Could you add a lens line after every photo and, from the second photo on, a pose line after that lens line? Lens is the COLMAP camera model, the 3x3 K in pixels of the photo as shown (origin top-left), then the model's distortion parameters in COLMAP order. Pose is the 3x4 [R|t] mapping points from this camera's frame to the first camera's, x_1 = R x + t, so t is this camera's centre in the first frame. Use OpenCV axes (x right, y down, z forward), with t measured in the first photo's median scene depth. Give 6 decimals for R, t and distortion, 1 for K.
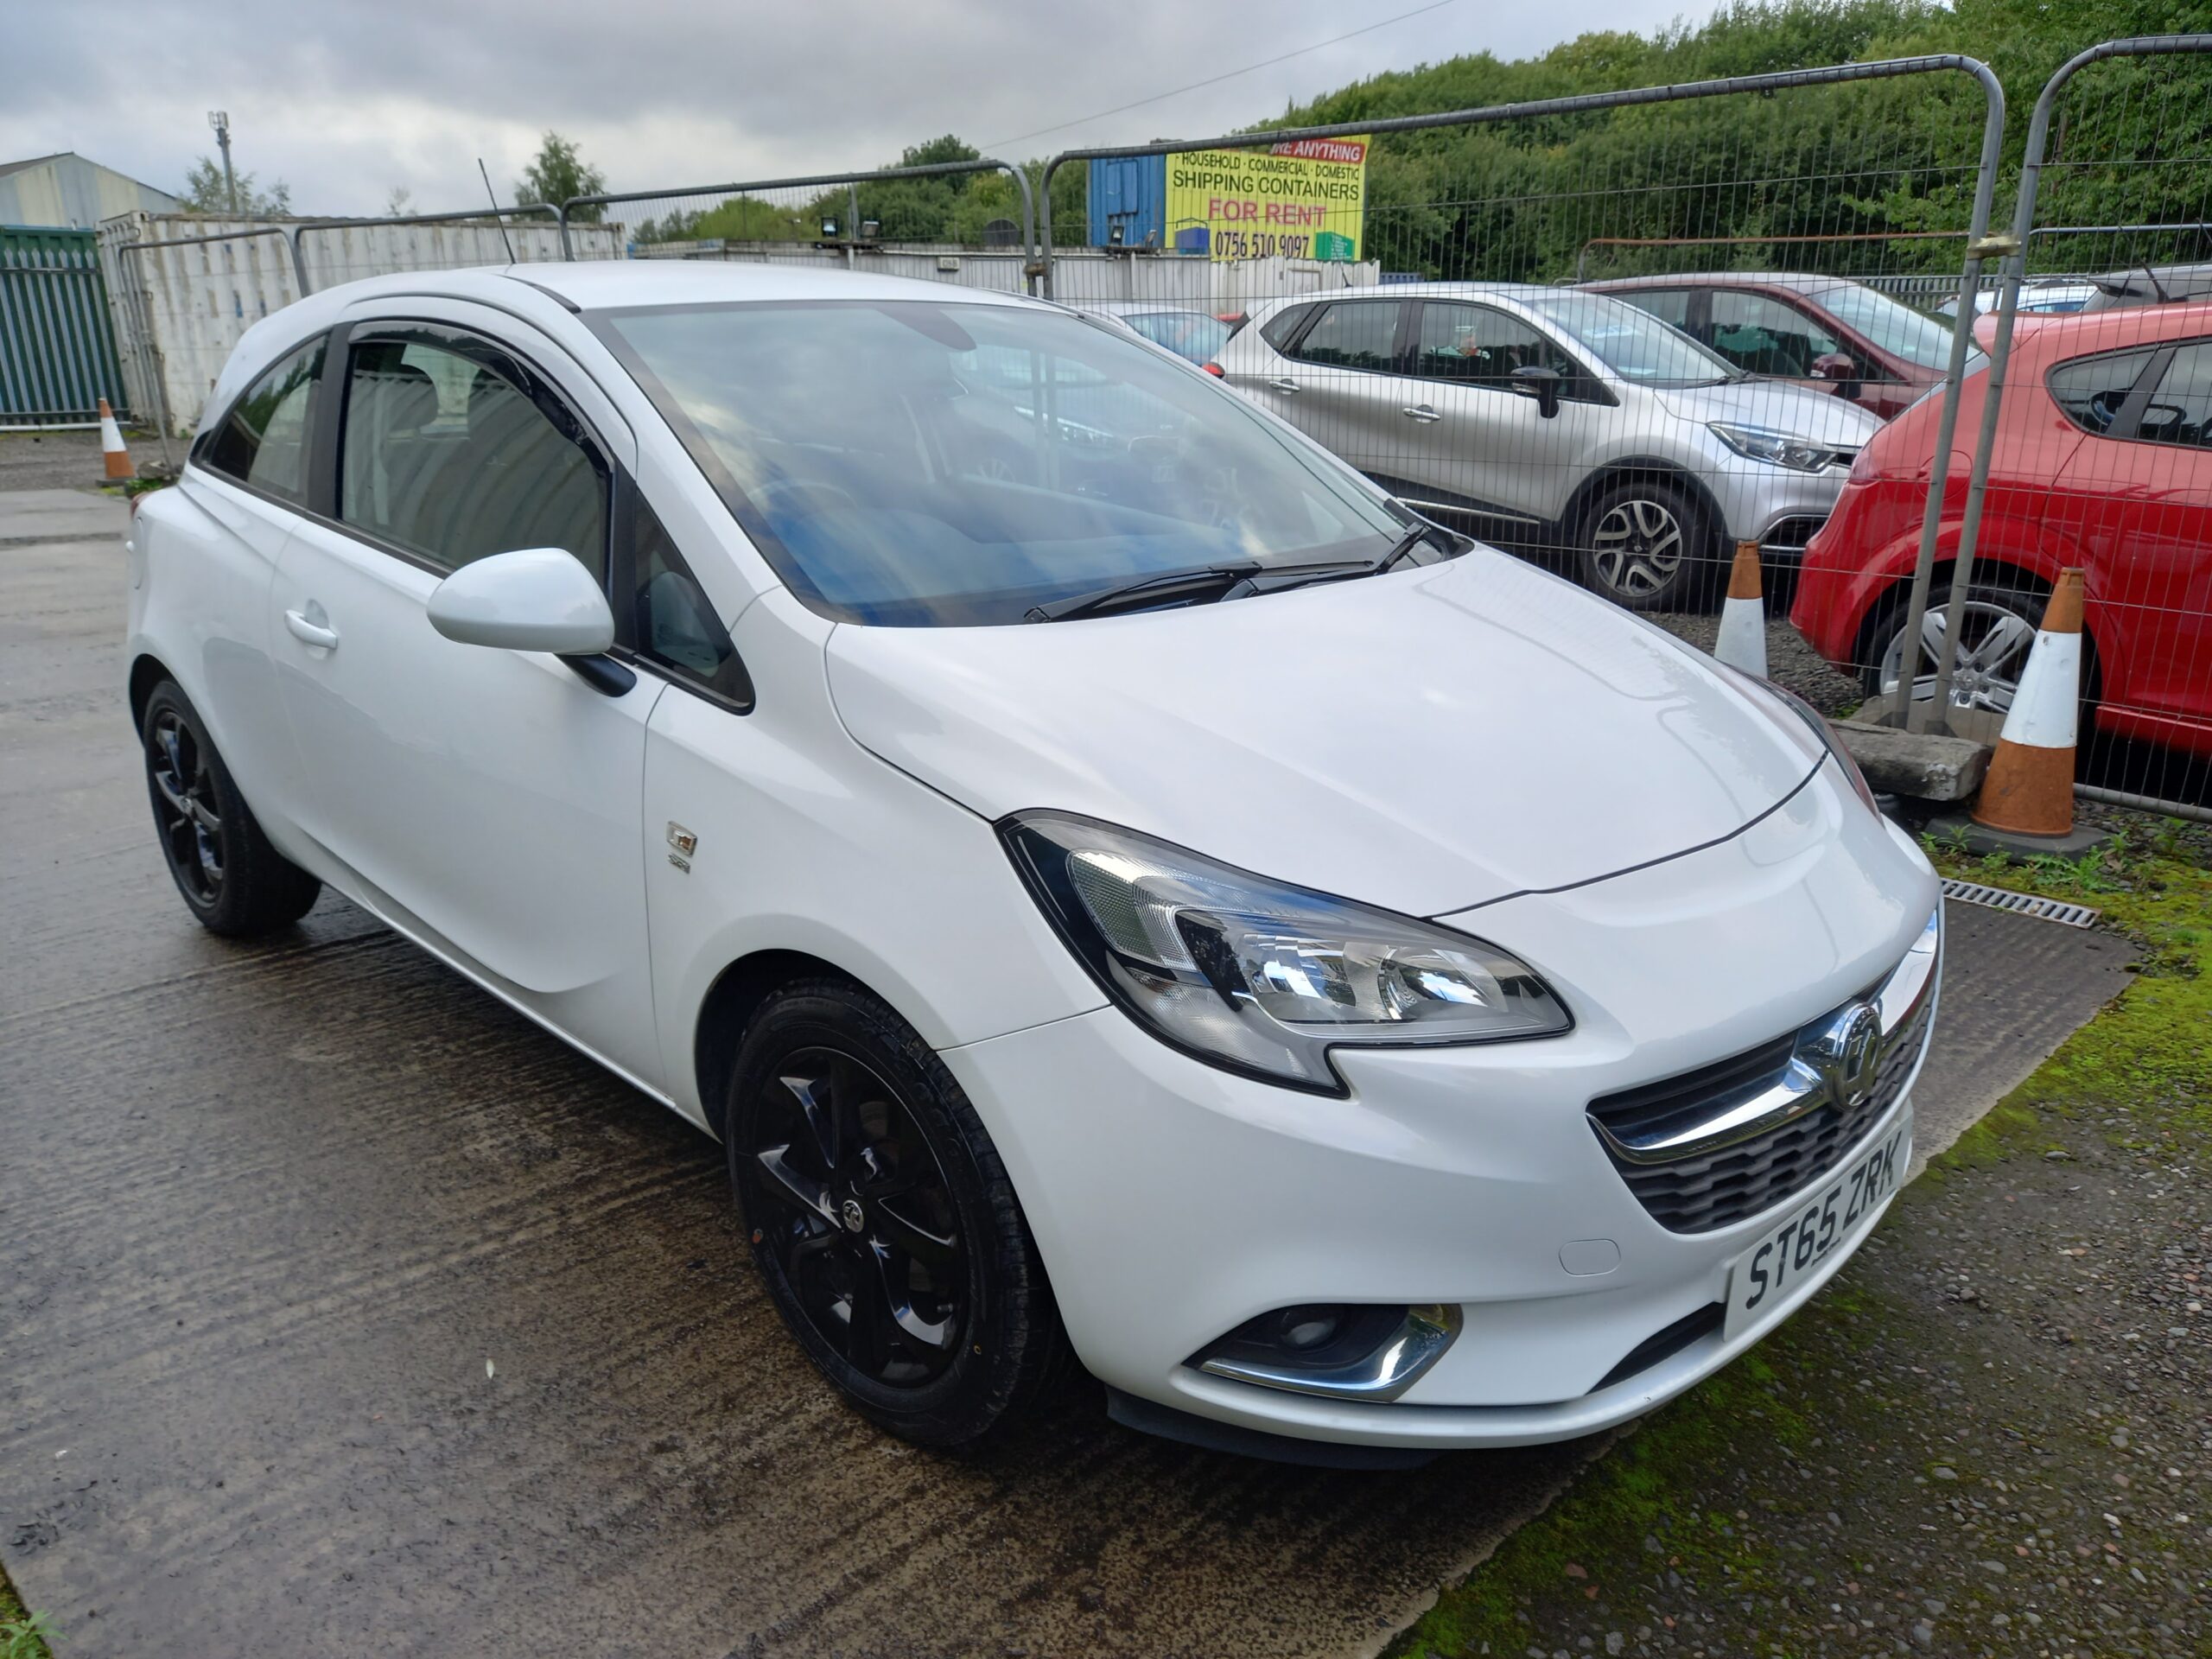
lens RADIAL K [[1616.0, 0, 1096.8], [0, 1616.0, 833.8], [0, 0, 1]] dist [0.067558, -0.075609]
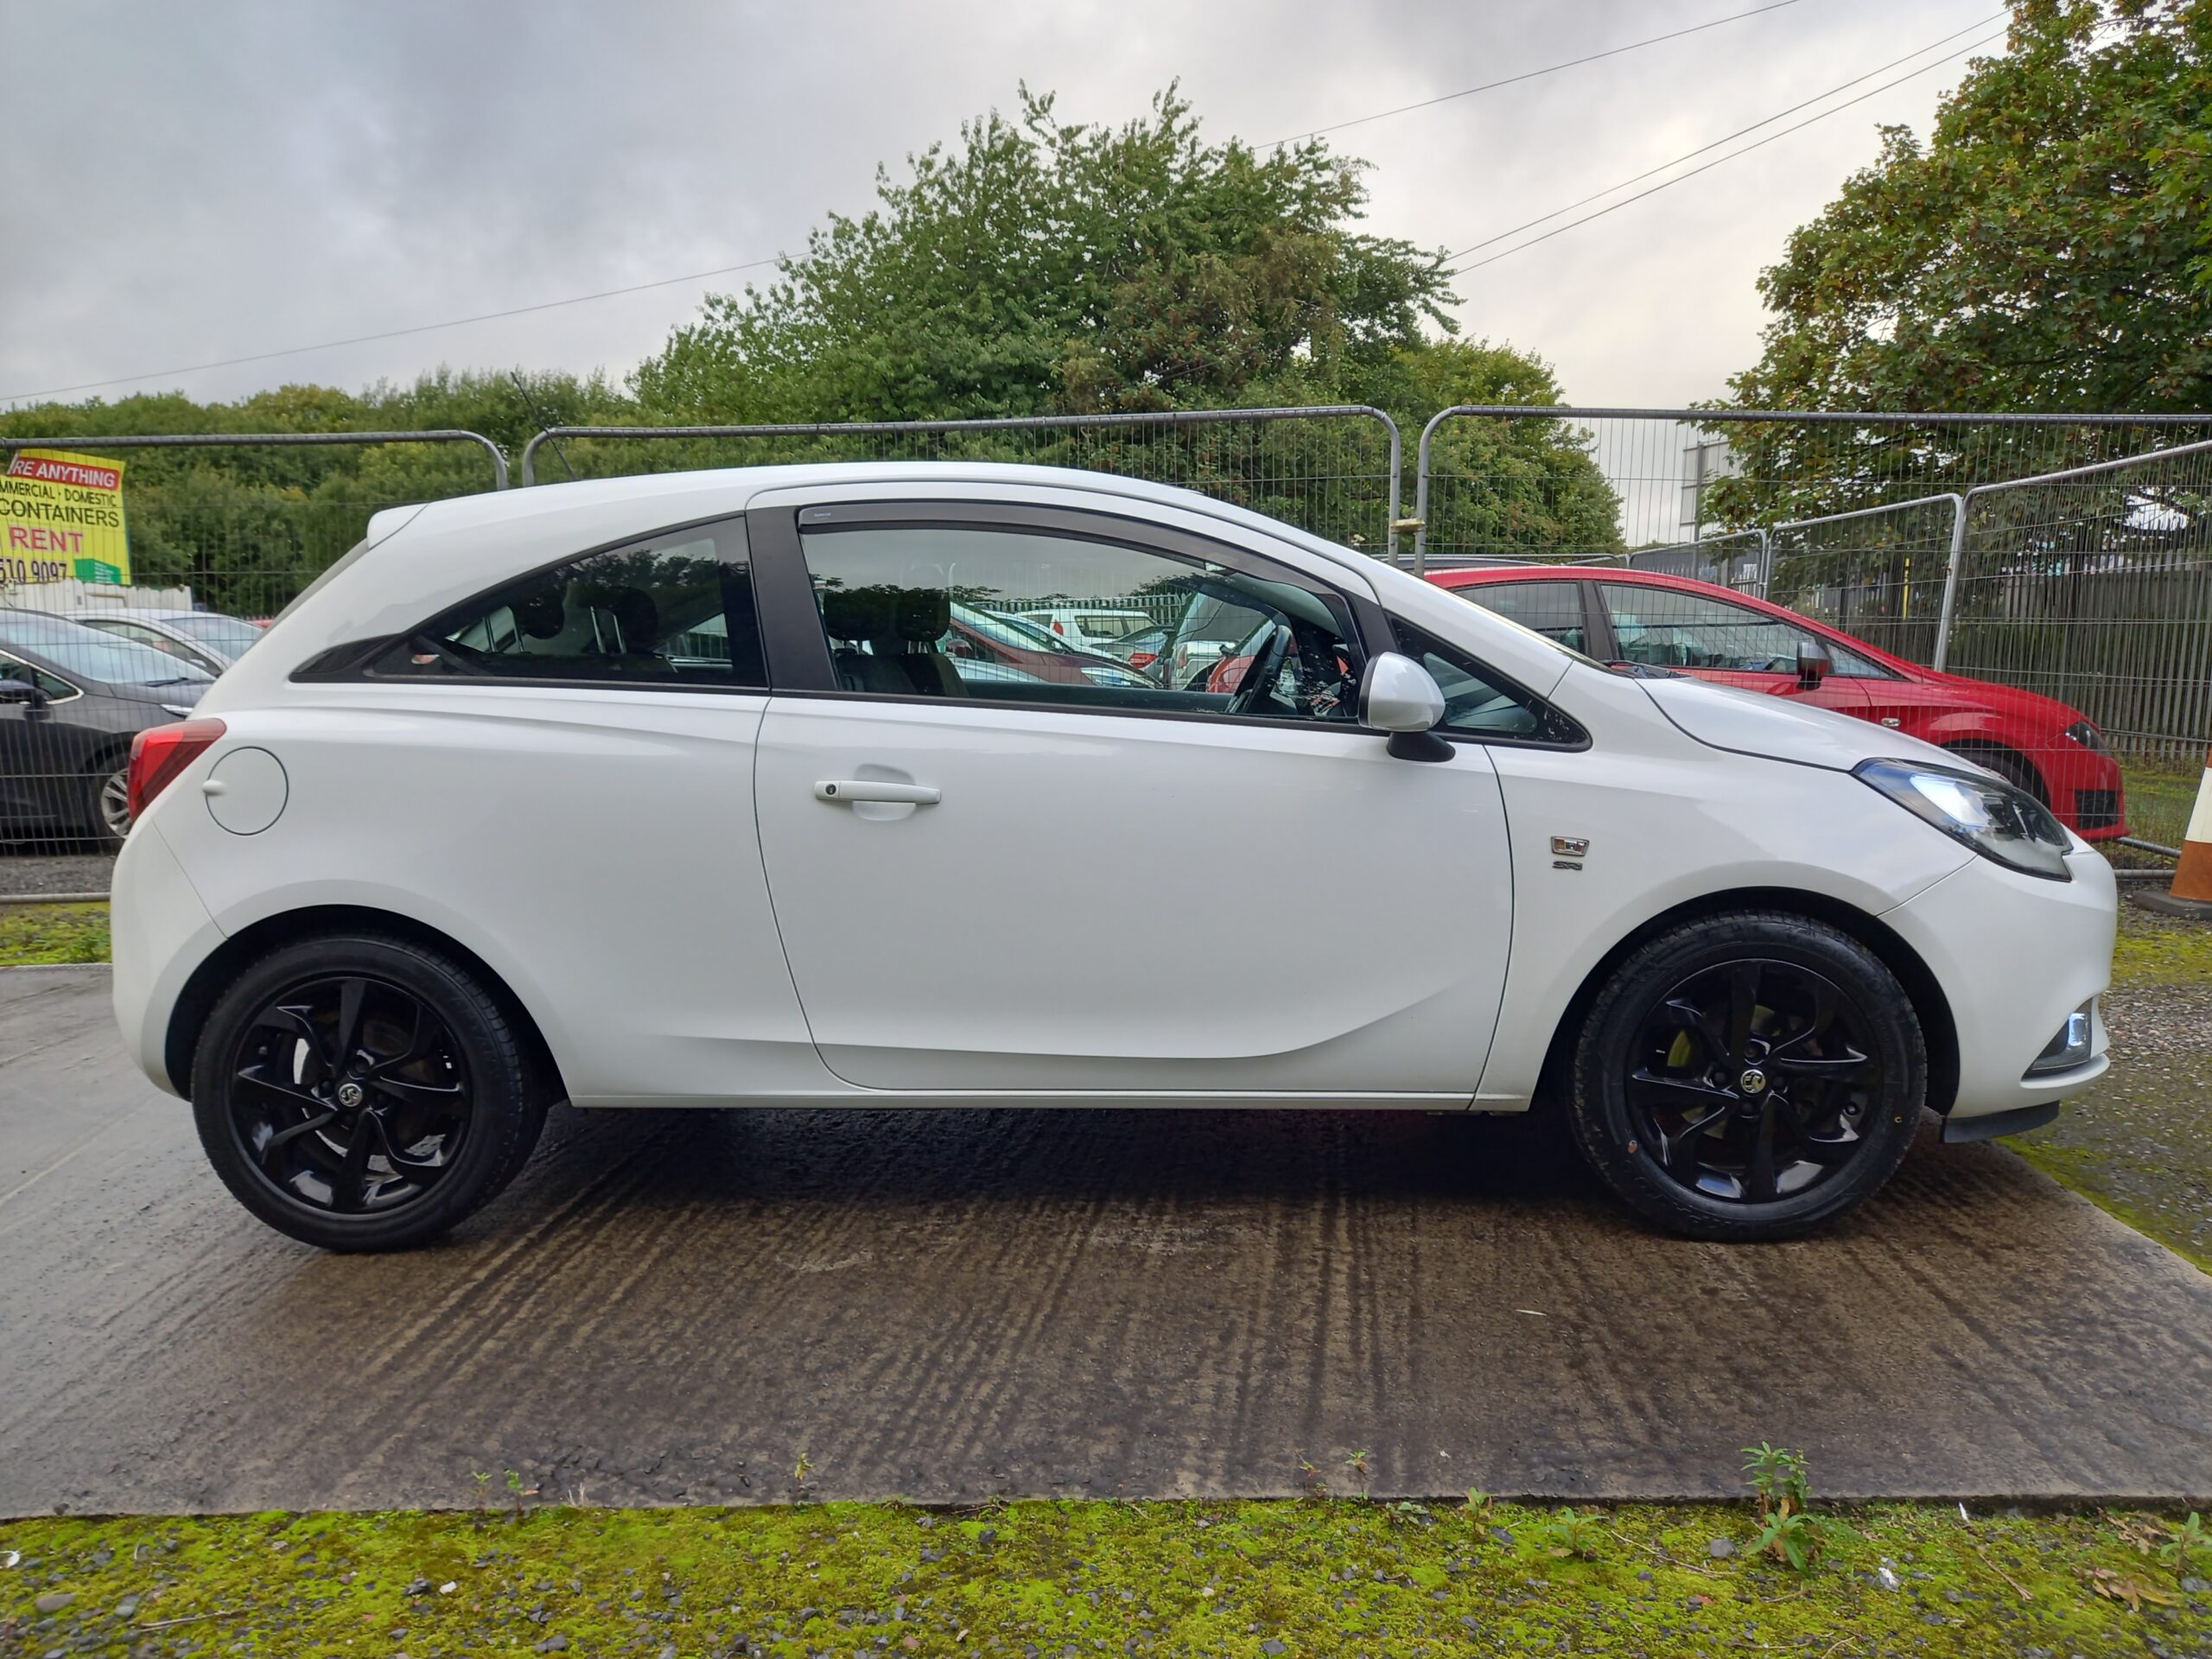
lens RADIAL K [[1587.7, 0, 1115.1], [0, 1587.7, 830.3], [0, 0, 1]] dist [0.086674, -0.086197]
pose [[0.727811, -0.095877, 0.679042, -1.218962], [0.227309, 0.967930, -0.106968, 0.039449], [-0.647010, 0.232205, 0.726264, 0.237483]]
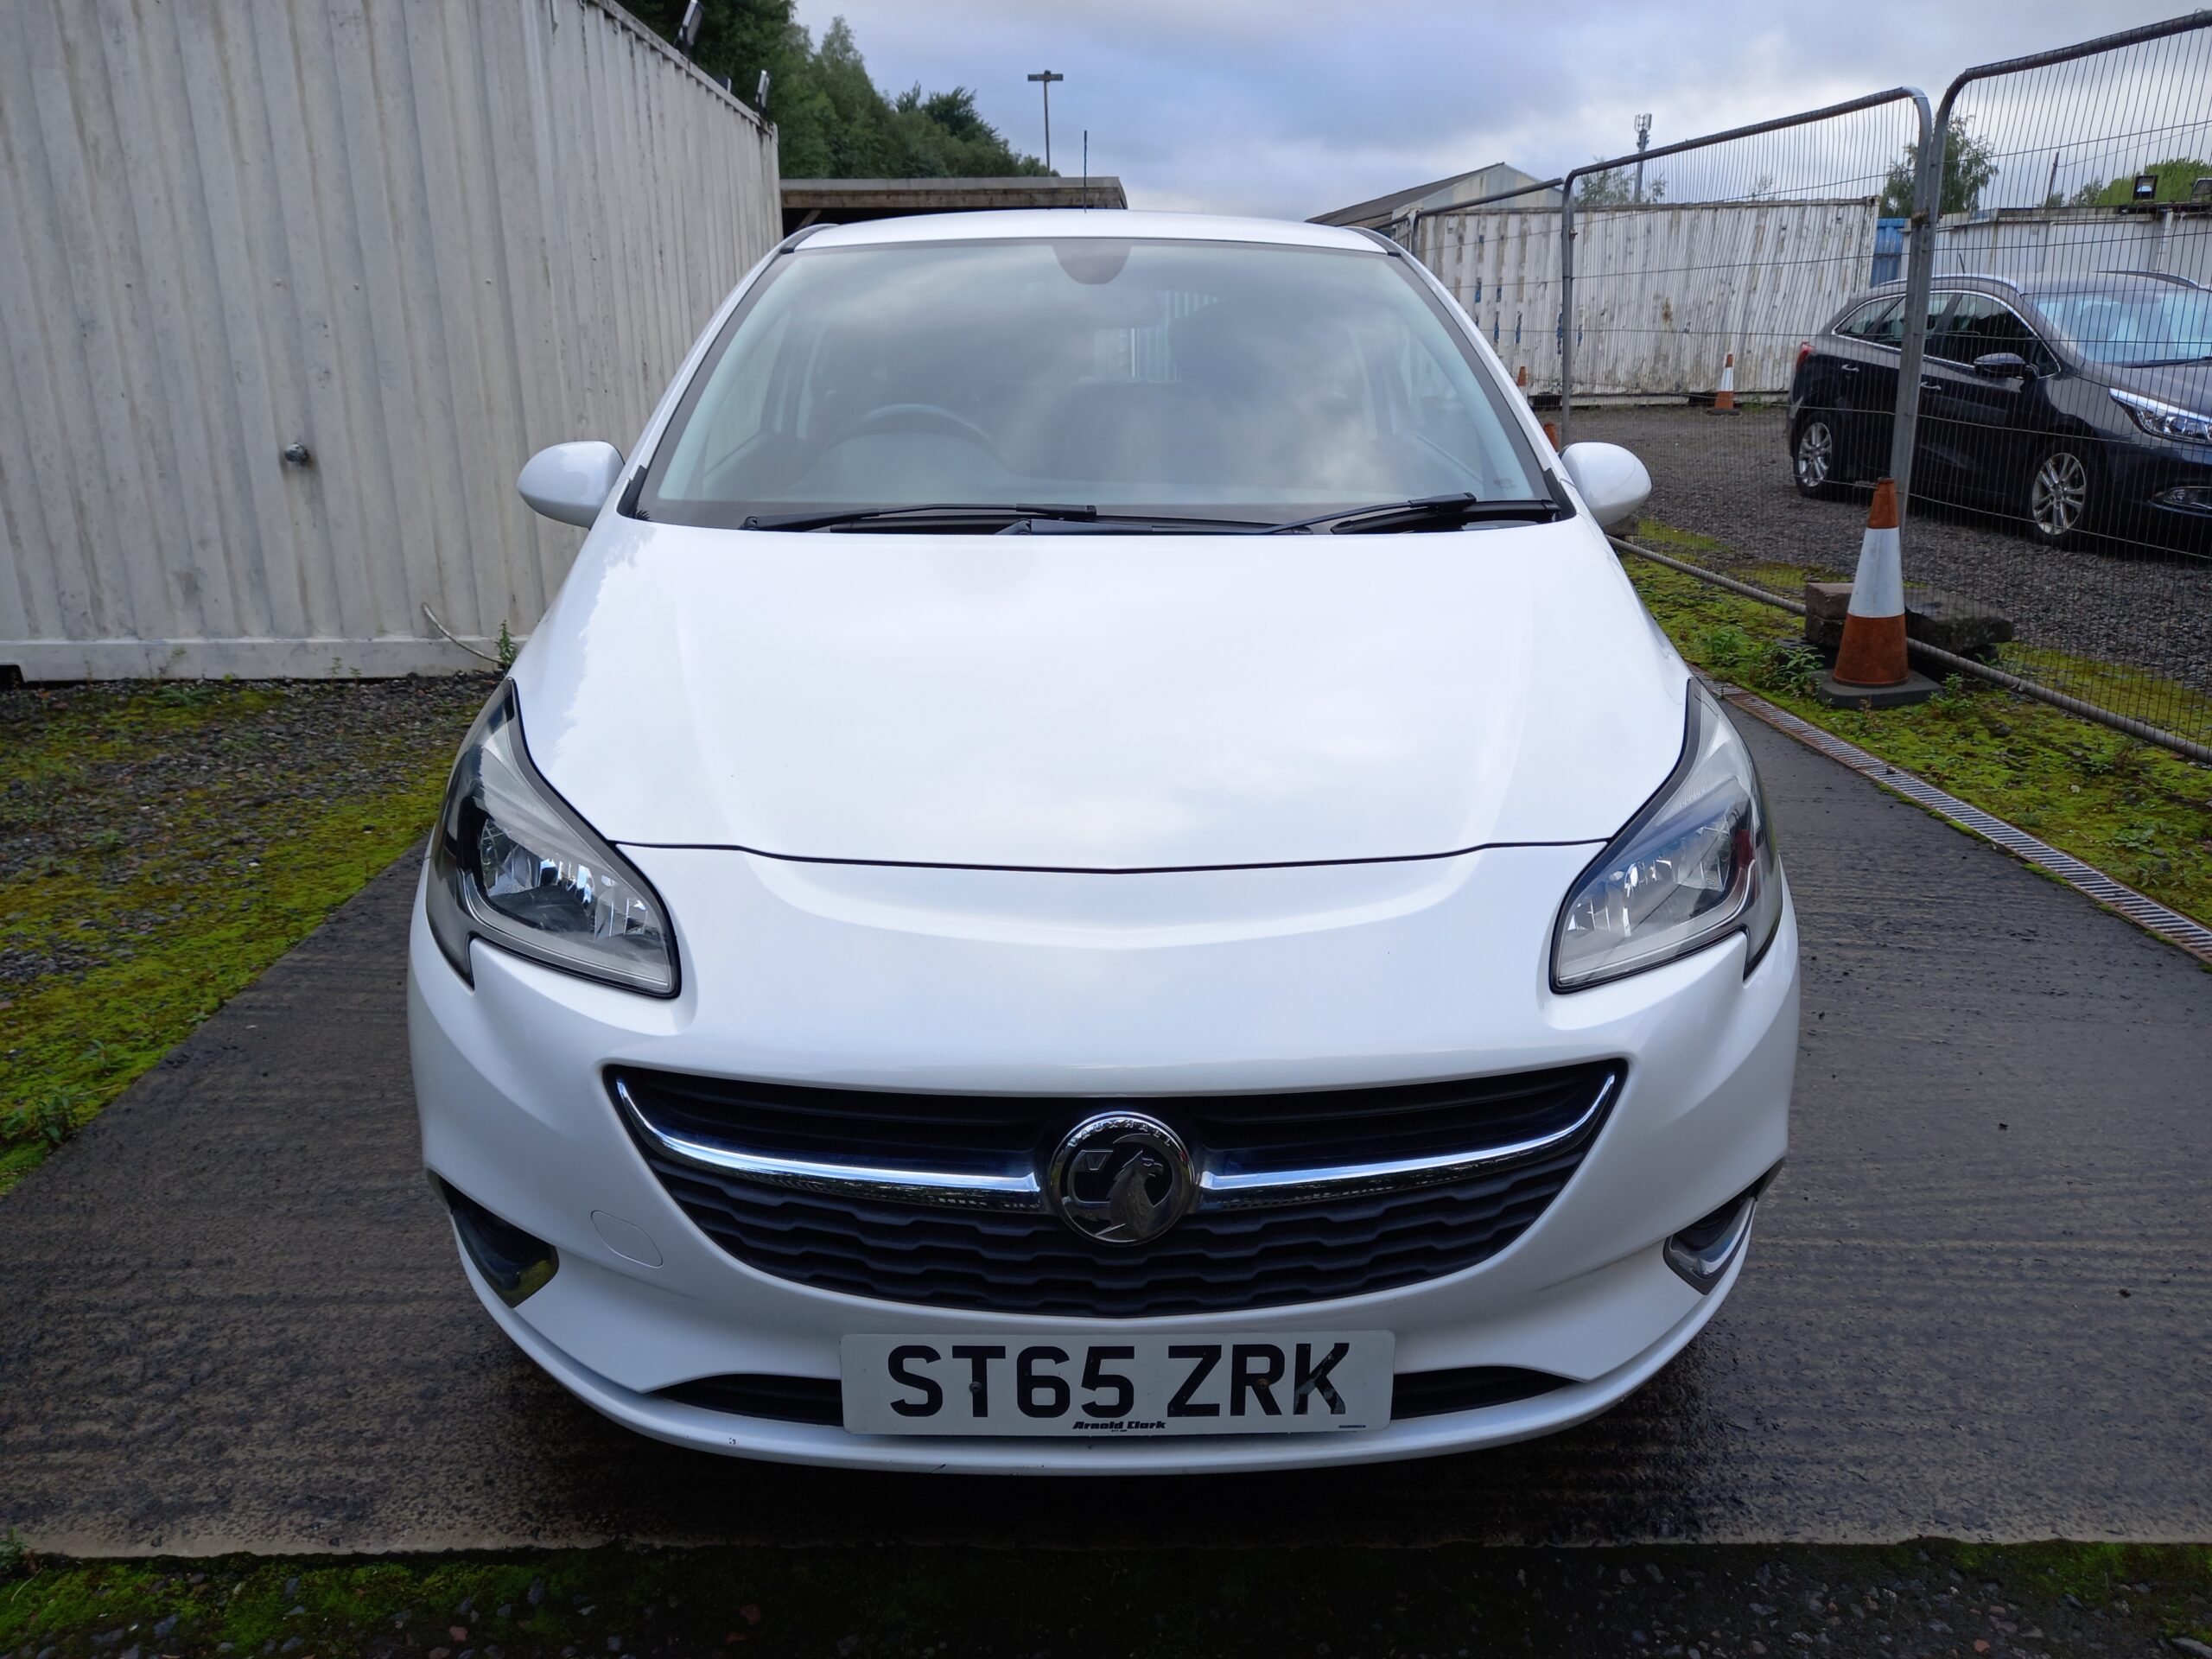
lens RADIAL K [[1620.5, 0, 1098.8], [0, 1620.5, 834.5], [0, 0, 1]] dist [0.049157, -0.050553]
pose [[0.725402, 0.207379, -0.656343, 0.723567], [-0.203188, 0.975558, 0.083671, -0.063401], [0.657652, 0.072666, 0.749809, 0.327142]]
